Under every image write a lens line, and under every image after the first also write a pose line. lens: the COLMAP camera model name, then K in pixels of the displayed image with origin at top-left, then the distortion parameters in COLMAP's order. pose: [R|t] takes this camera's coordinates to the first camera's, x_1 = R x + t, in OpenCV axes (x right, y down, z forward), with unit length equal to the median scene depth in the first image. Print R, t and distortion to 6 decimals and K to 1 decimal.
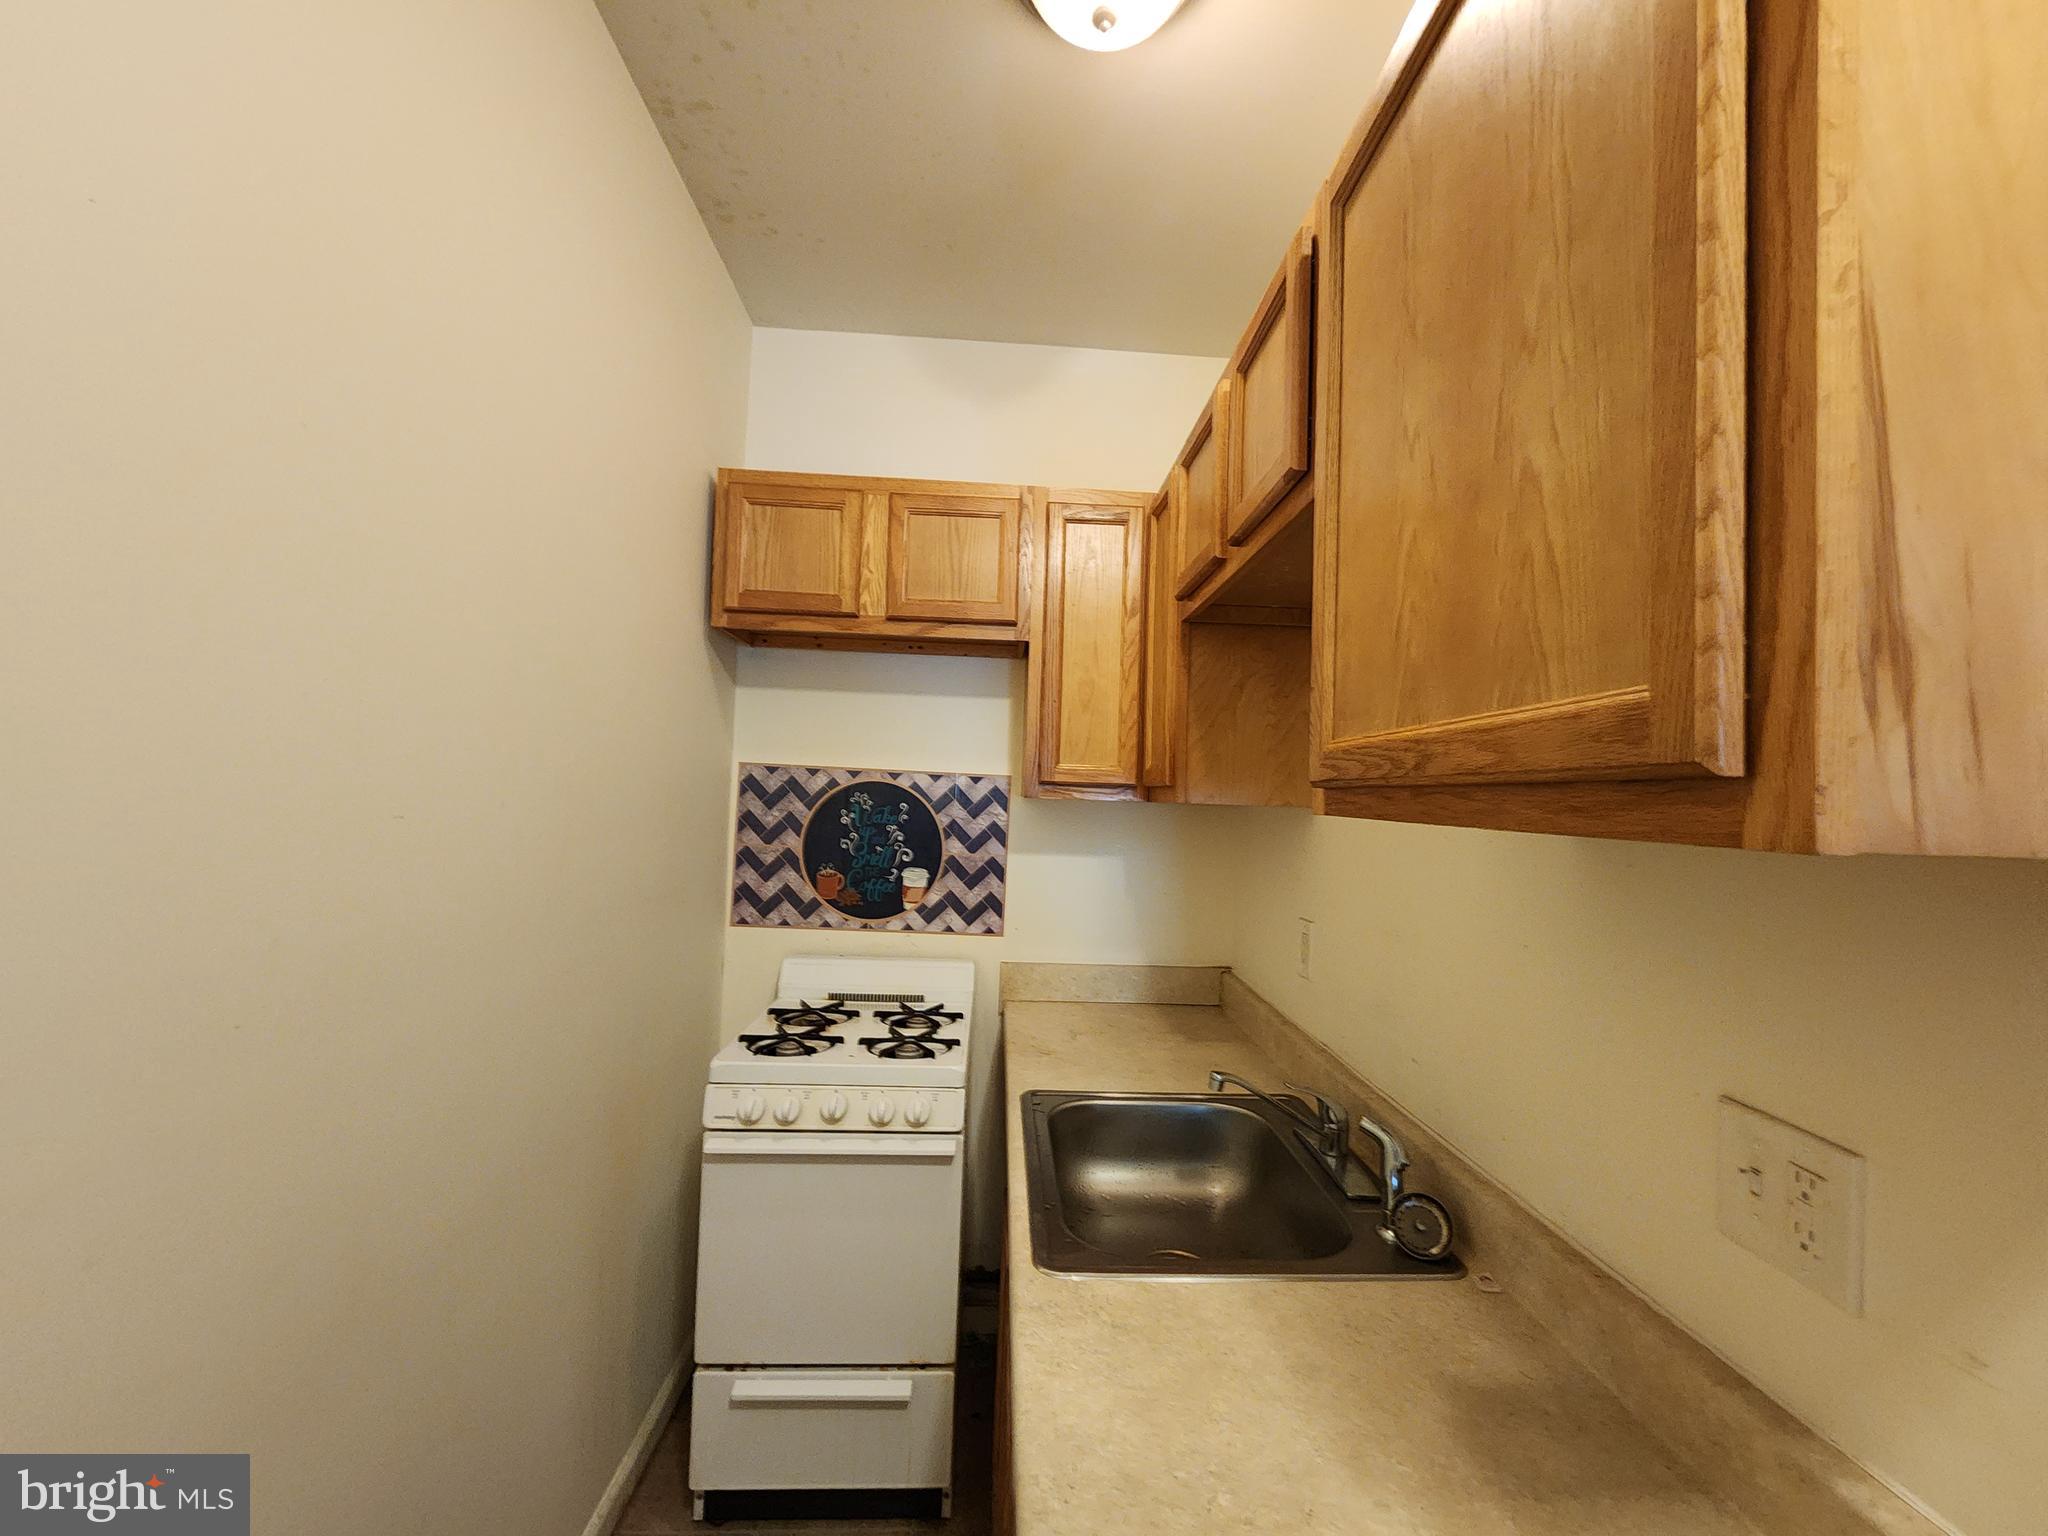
lens RADIAL K [[836.0, 0, 1033.8], [0, 836.0, 776.3], [0, 0, 1]] dist [-0.000026, 0.000493]
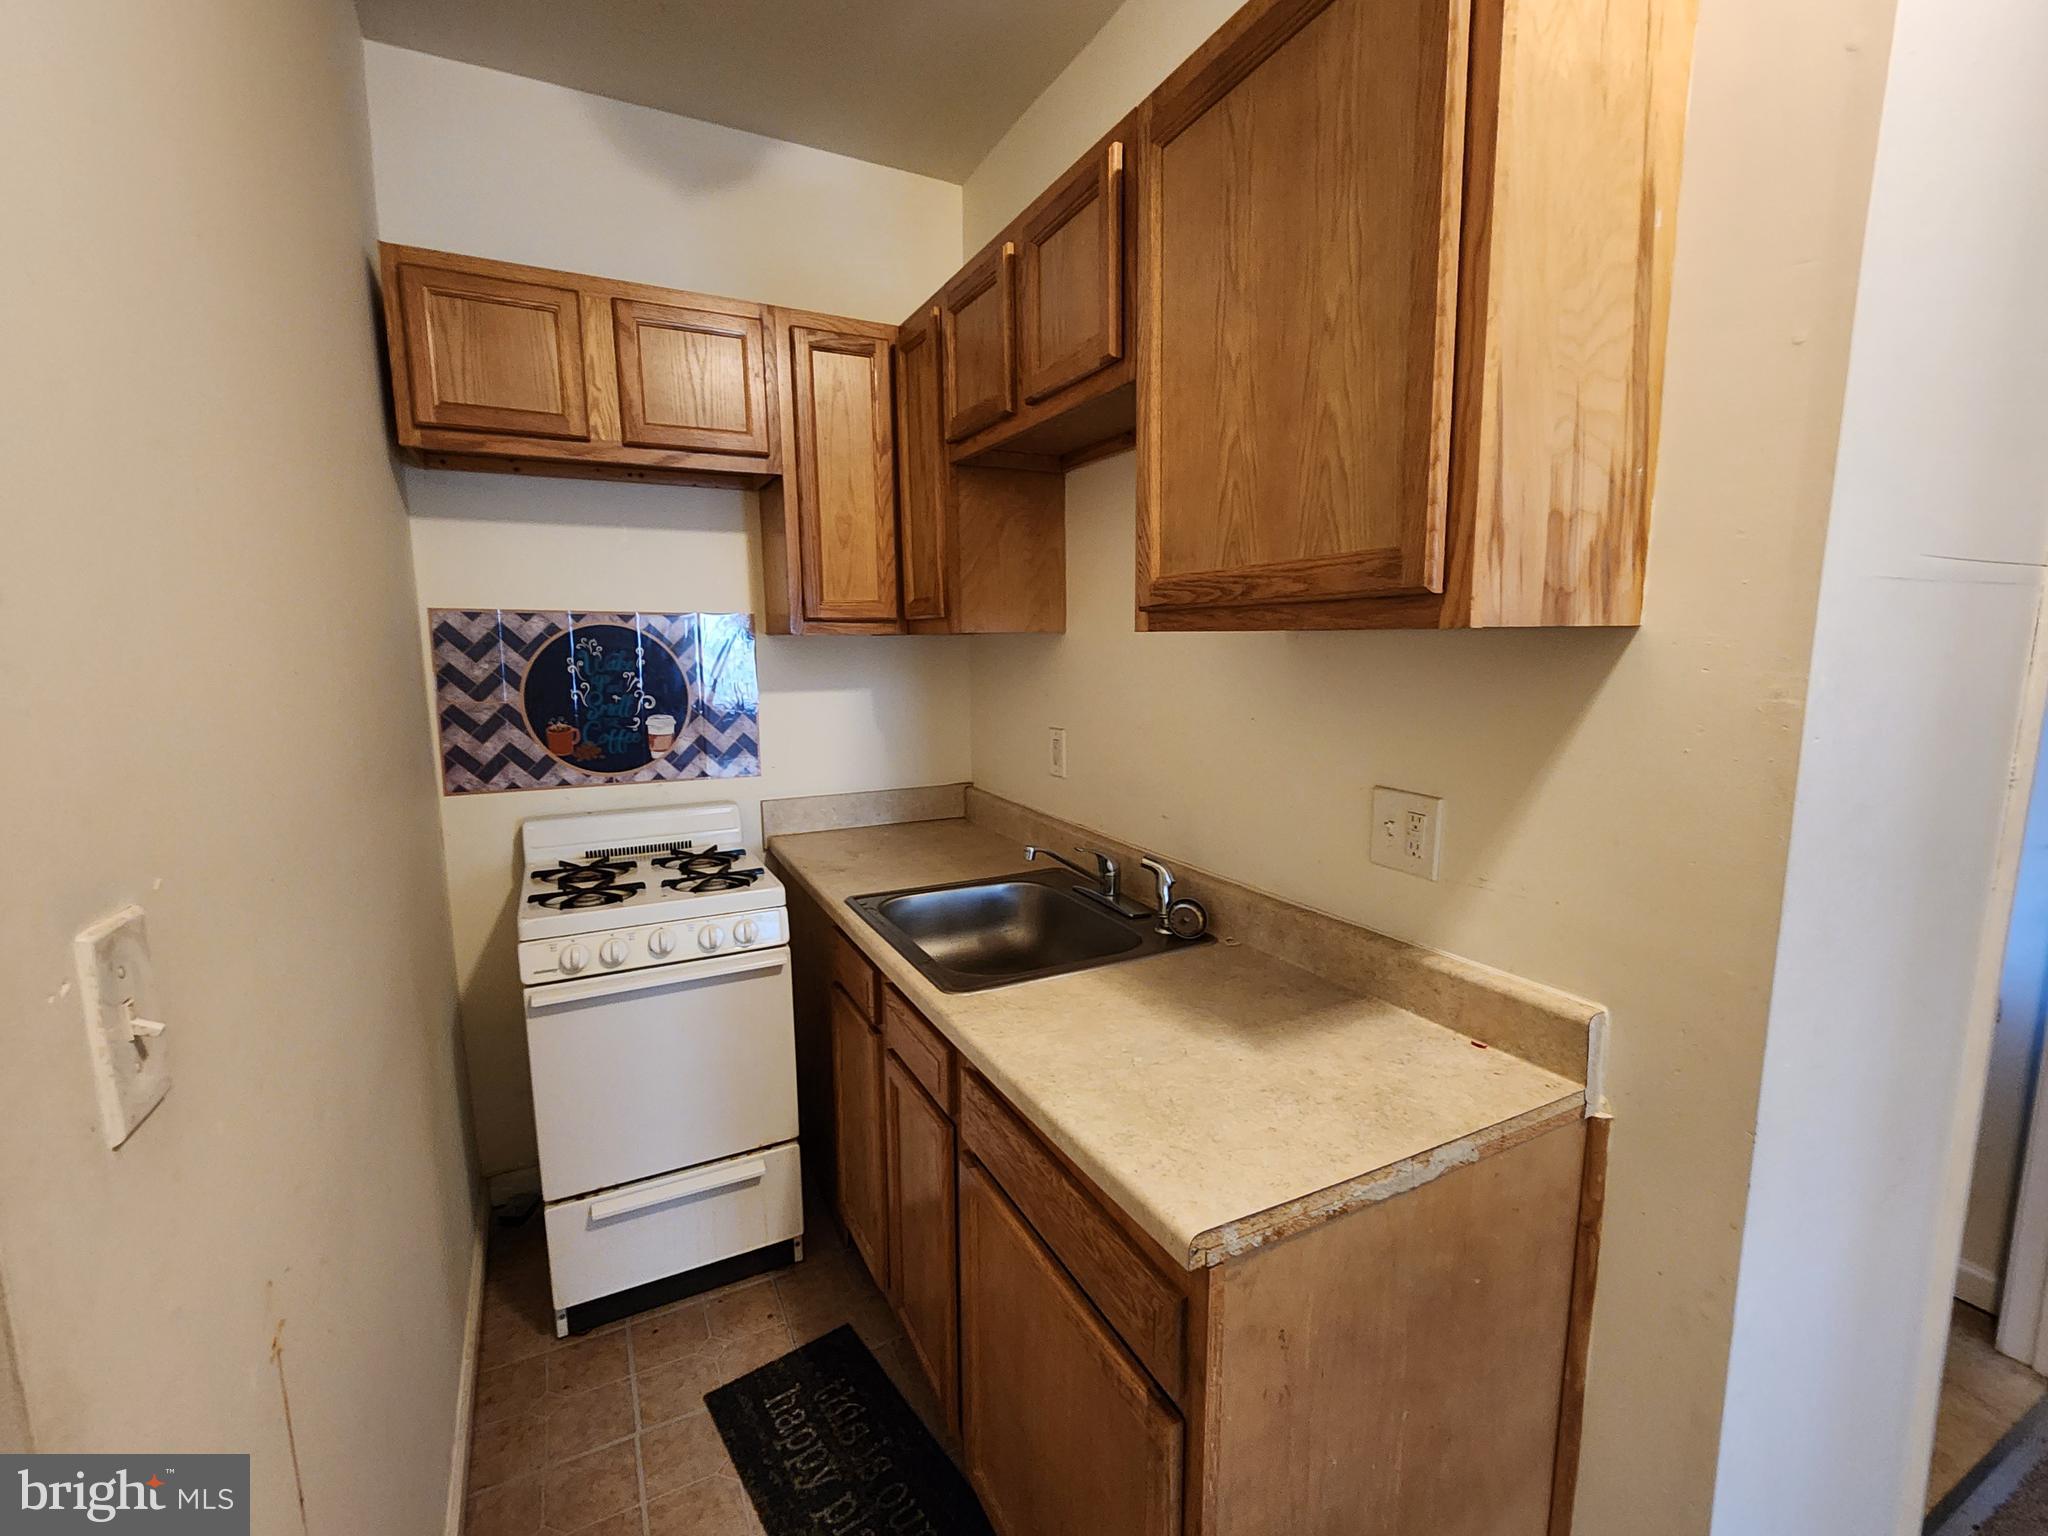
lens RADIAL K [[908.0, 0, 1030.9], [0, 908.0, 776.0], [0, 0, 1]] dist [-0.000020, -0.000857]
pose [[0.907254, -0.103682, 0.407604, -0.256067], [0.029987, 0.982618, 0.183202, 0.000422], [-0.419513, -0.153988, 0.894593, -0.163718]]
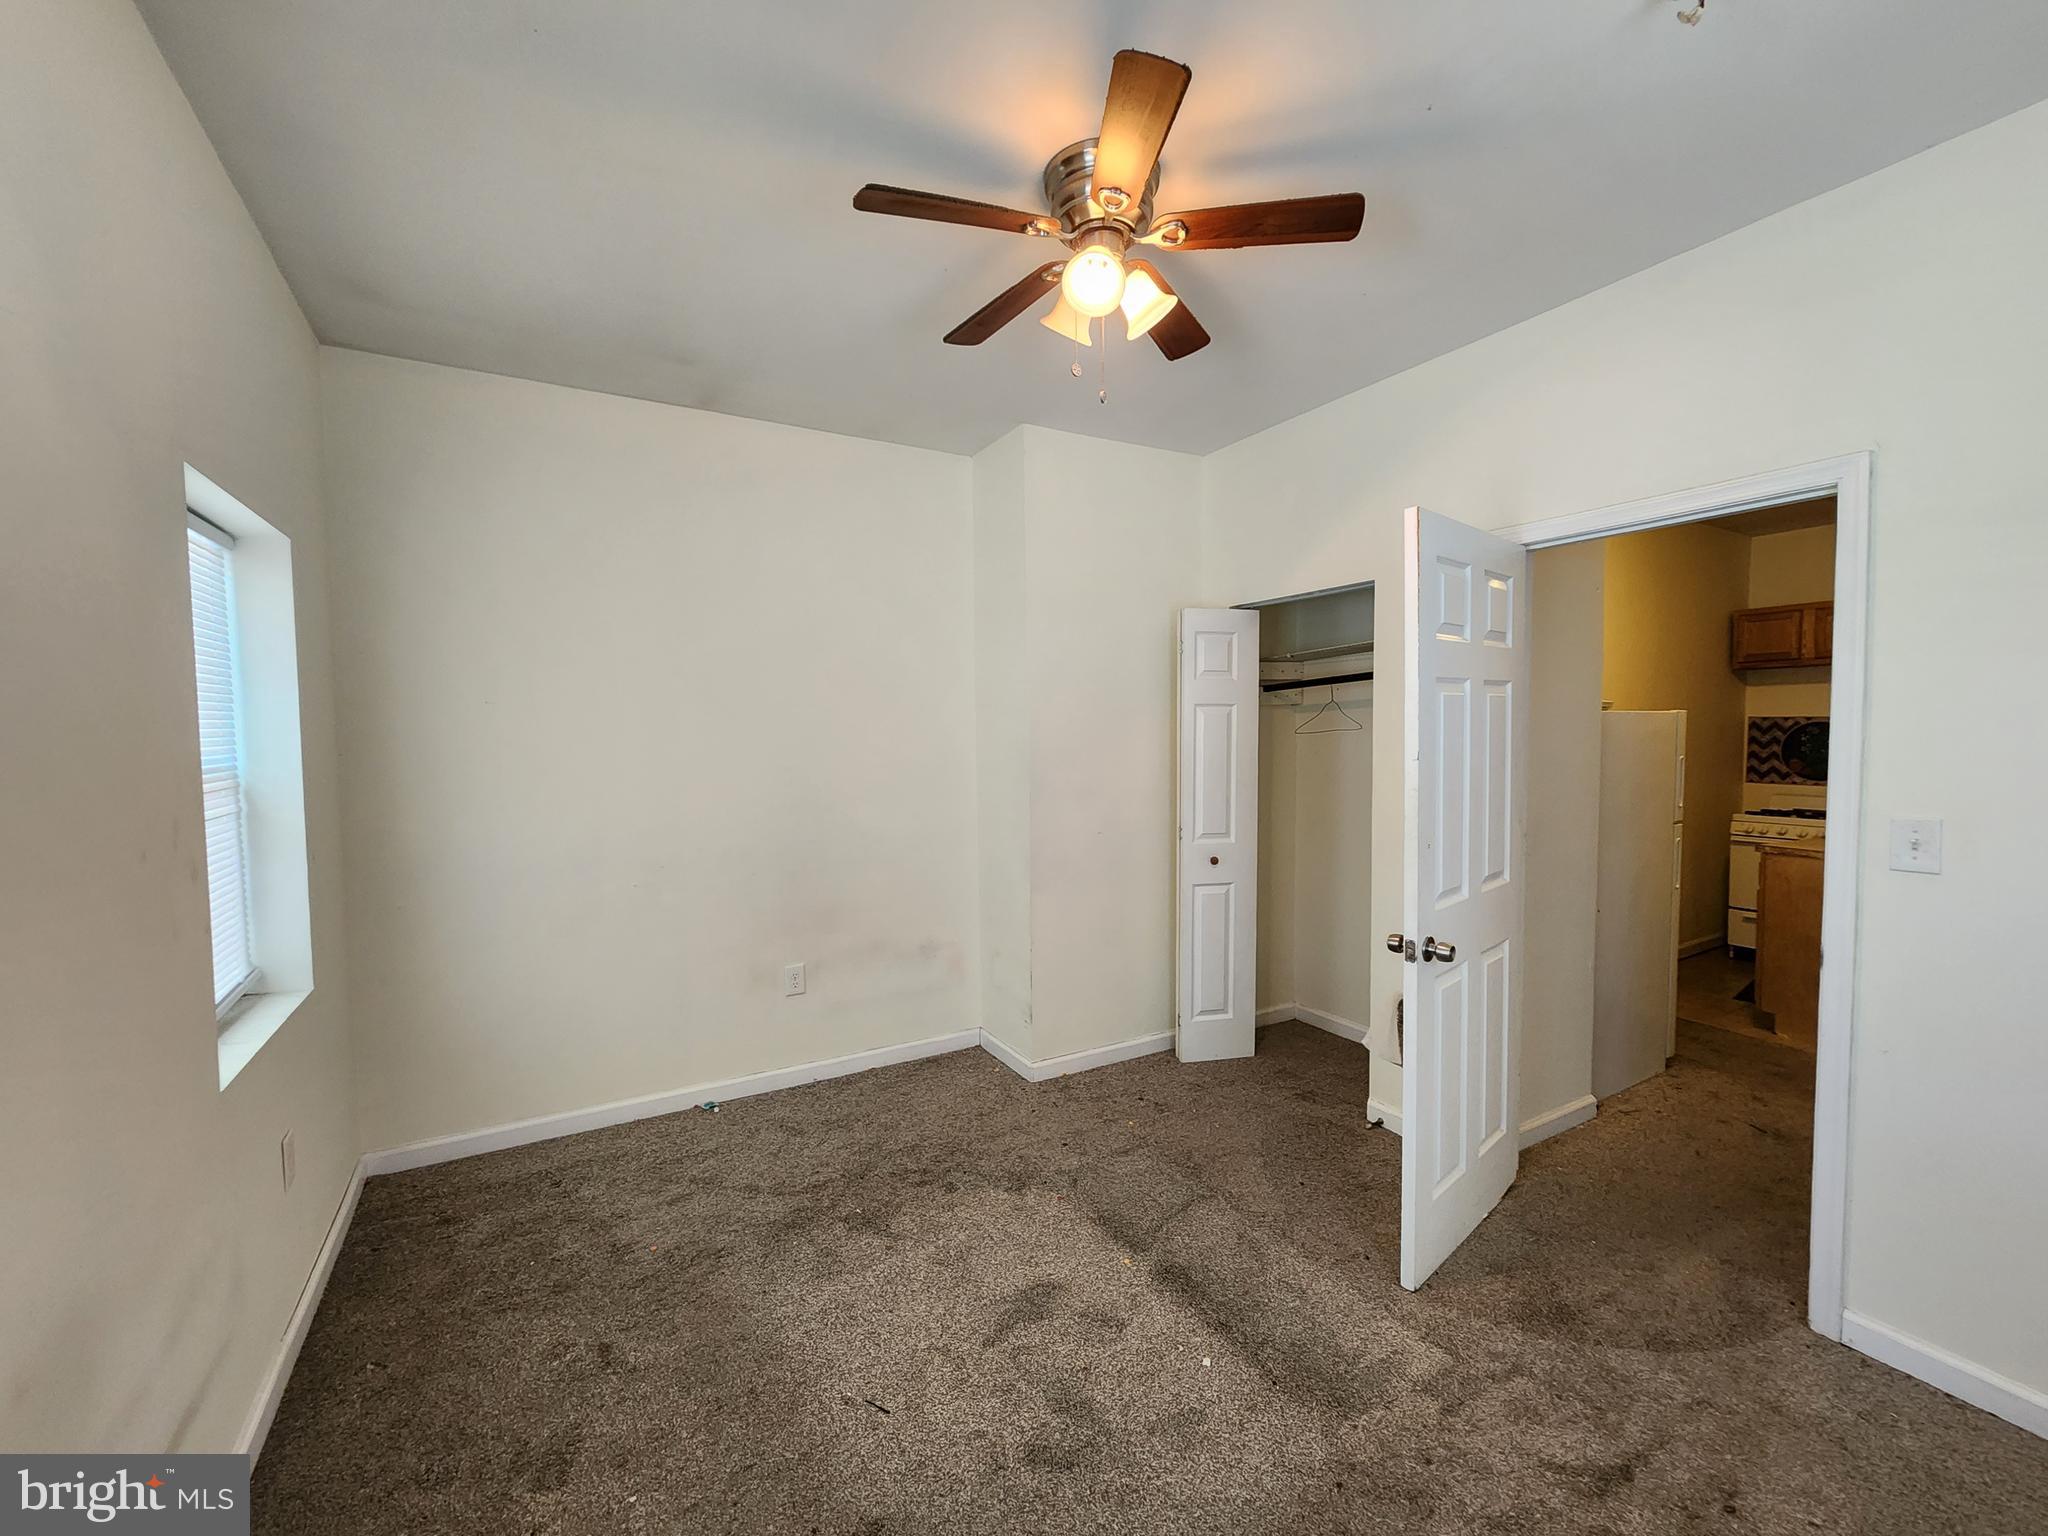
lens RADIAL K [[836.0, 0, 1033.3], [0, 836.0, 772.1], [0, 0, 1]] dist [-0.000026, 0.000493]
pose [[0.458207, 0.004166, -0.888836, 1.195155], [0.047782, 0.998428, 0.029312, -0.036271], [0.887560, -0.055901, 0.457287, -2.747998]]
